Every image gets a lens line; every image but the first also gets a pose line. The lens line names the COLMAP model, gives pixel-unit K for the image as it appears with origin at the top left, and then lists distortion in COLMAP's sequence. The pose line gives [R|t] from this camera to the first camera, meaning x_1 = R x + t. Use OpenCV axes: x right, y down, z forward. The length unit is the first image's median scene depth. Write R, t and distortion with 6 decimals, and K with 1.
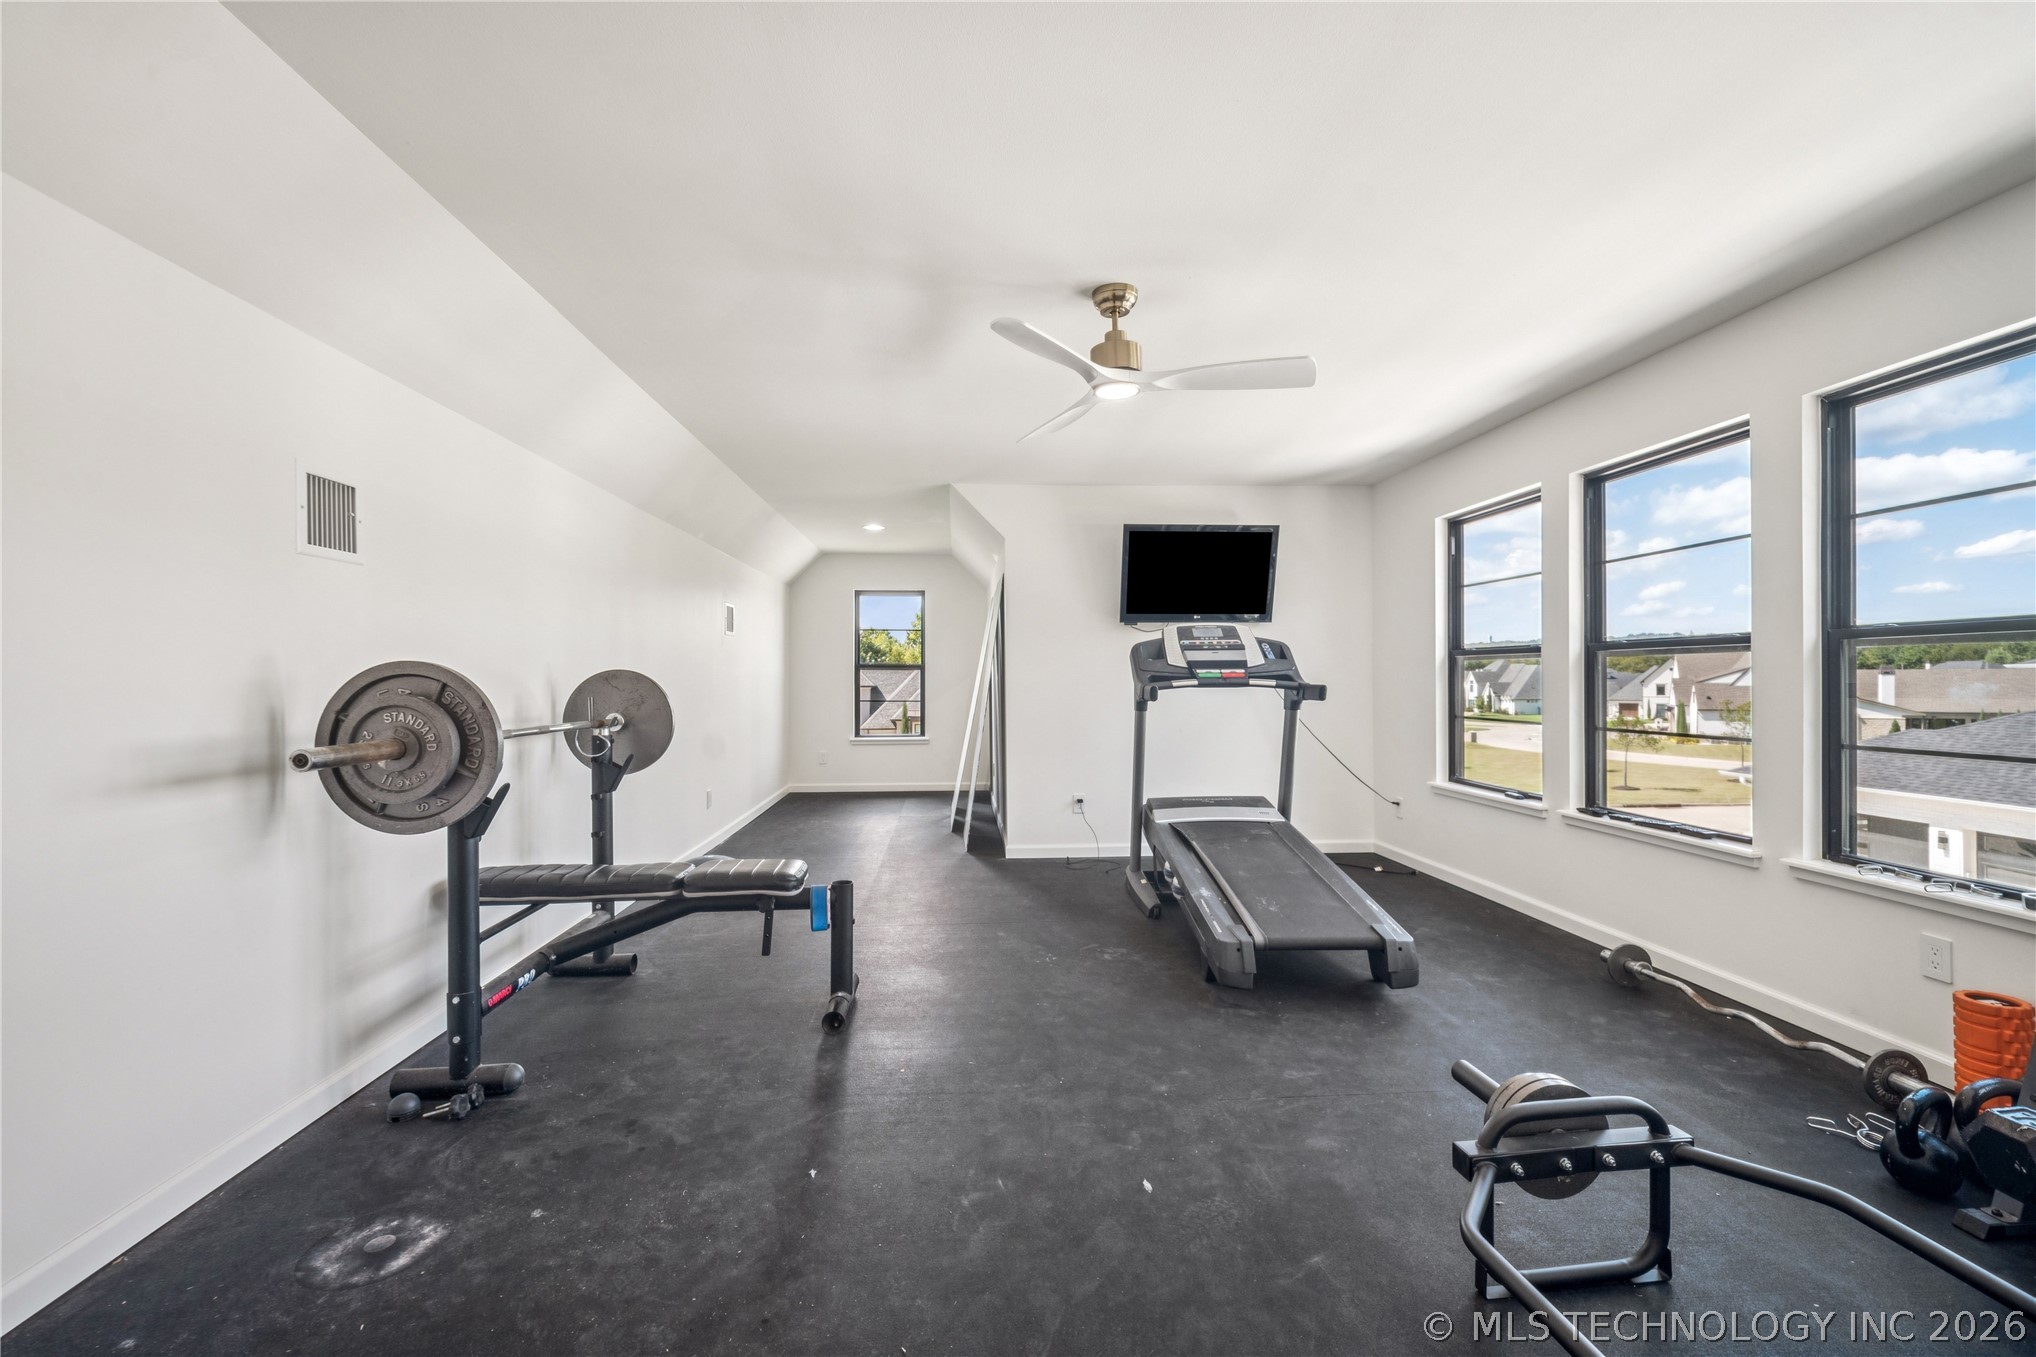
lens RADIAL K [[840.5, 0, 1023.6], [0, 840.5, 680.7], [0, 0, 1]] dist [-0.000264, 0.000001]
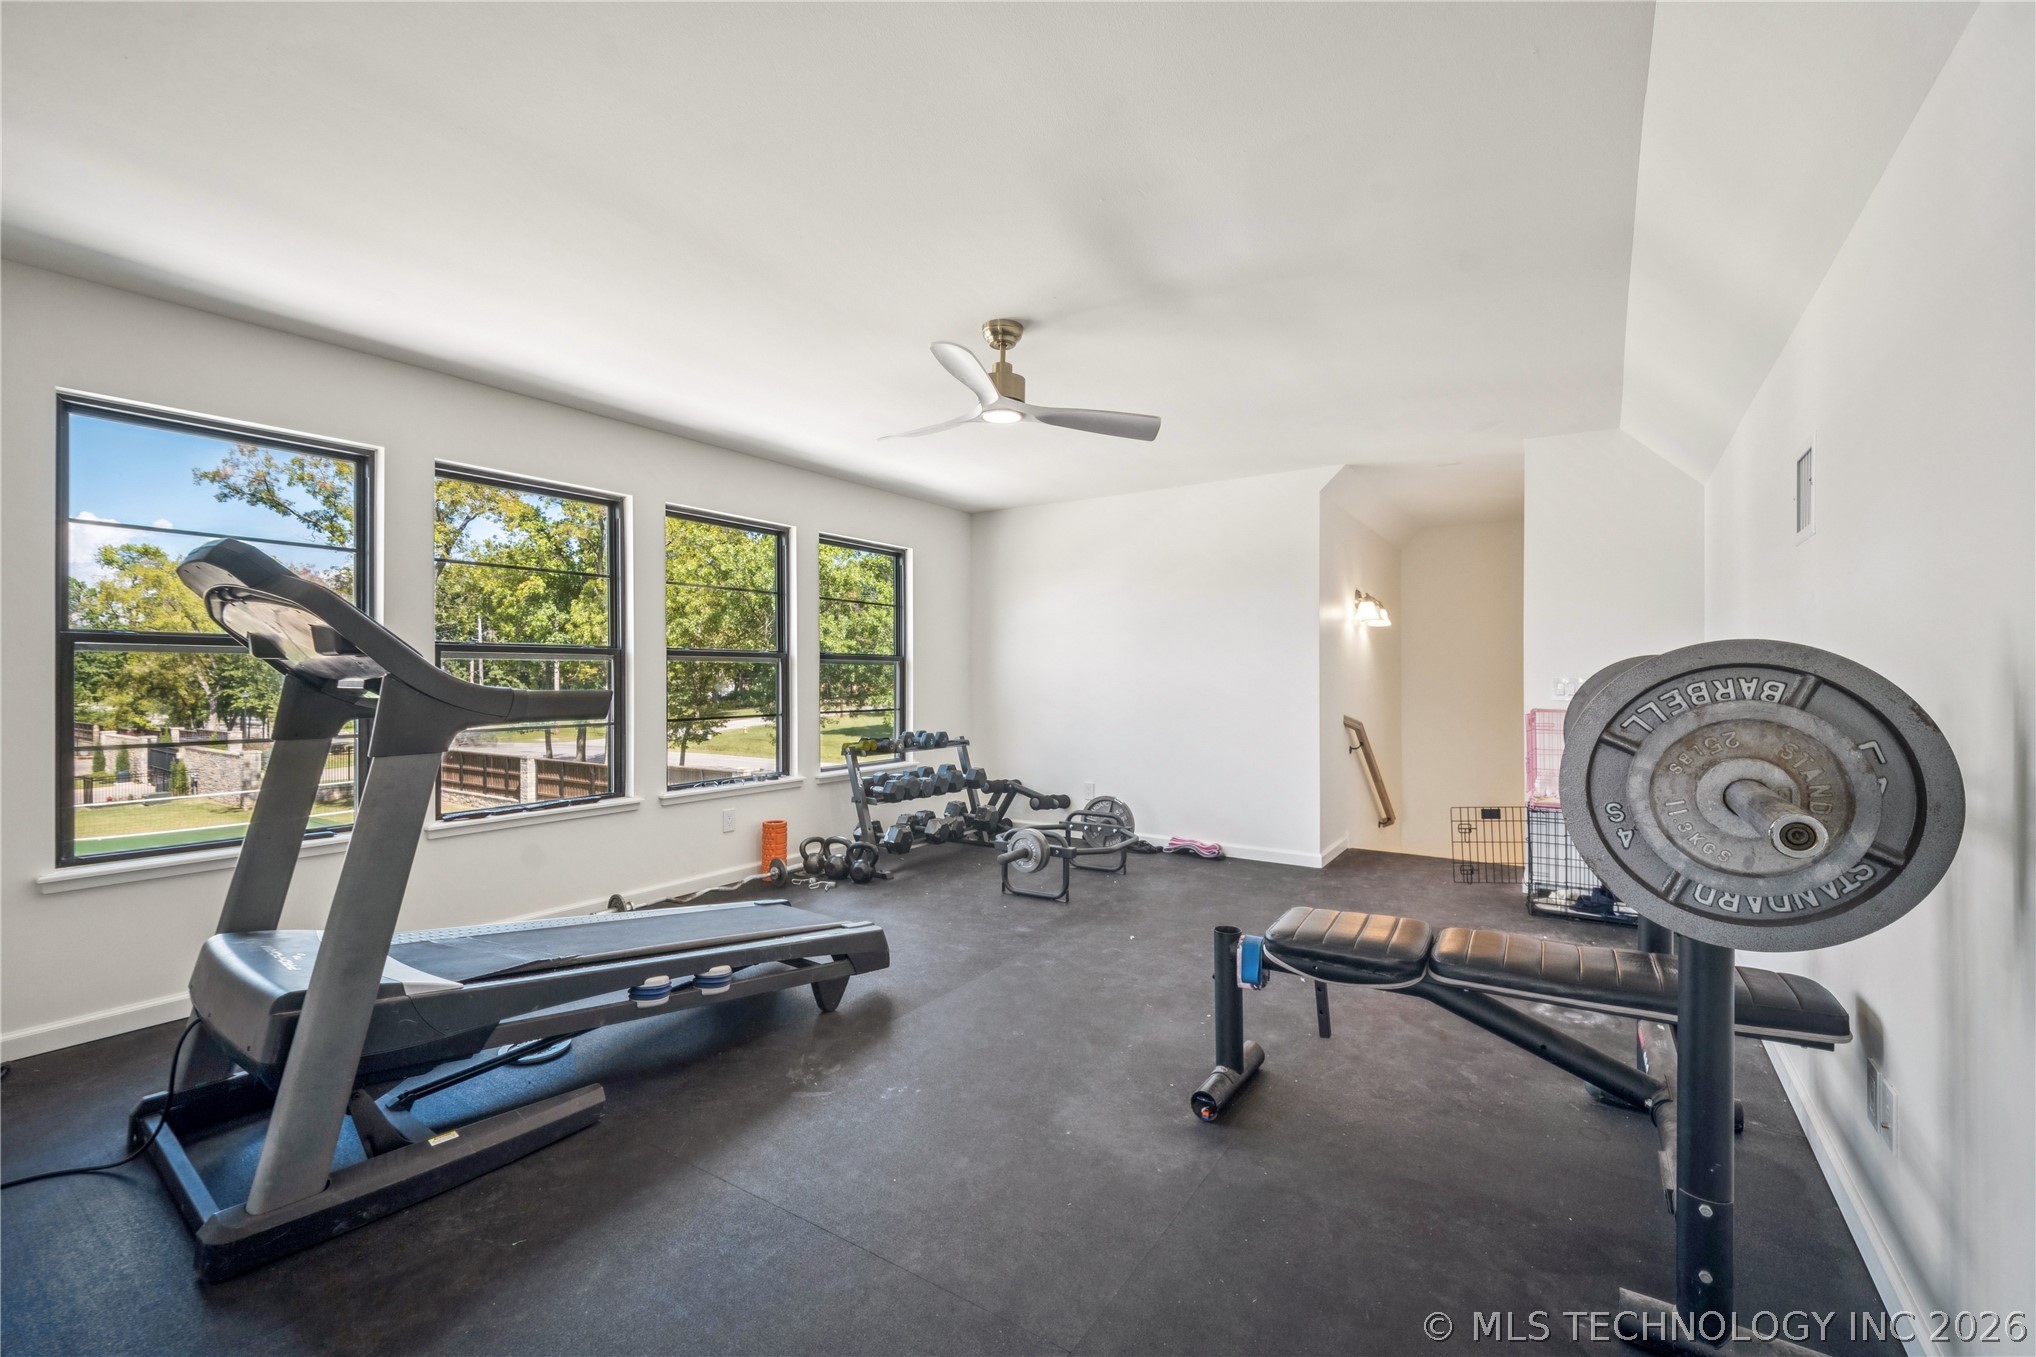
lens RADIAL K [[840.5, 0, 1024.6], [0, 840.5, 672.6], [0, 0, 1]] dist [-0.000264, 0.000001]
pose [[-0.782583, 0.003847, 0.622535, -0.750822], [0.006179, 0.999980, 0.001588, -0.008106], [-0.622516, 0.005090, -0.782590, 2.327207]]
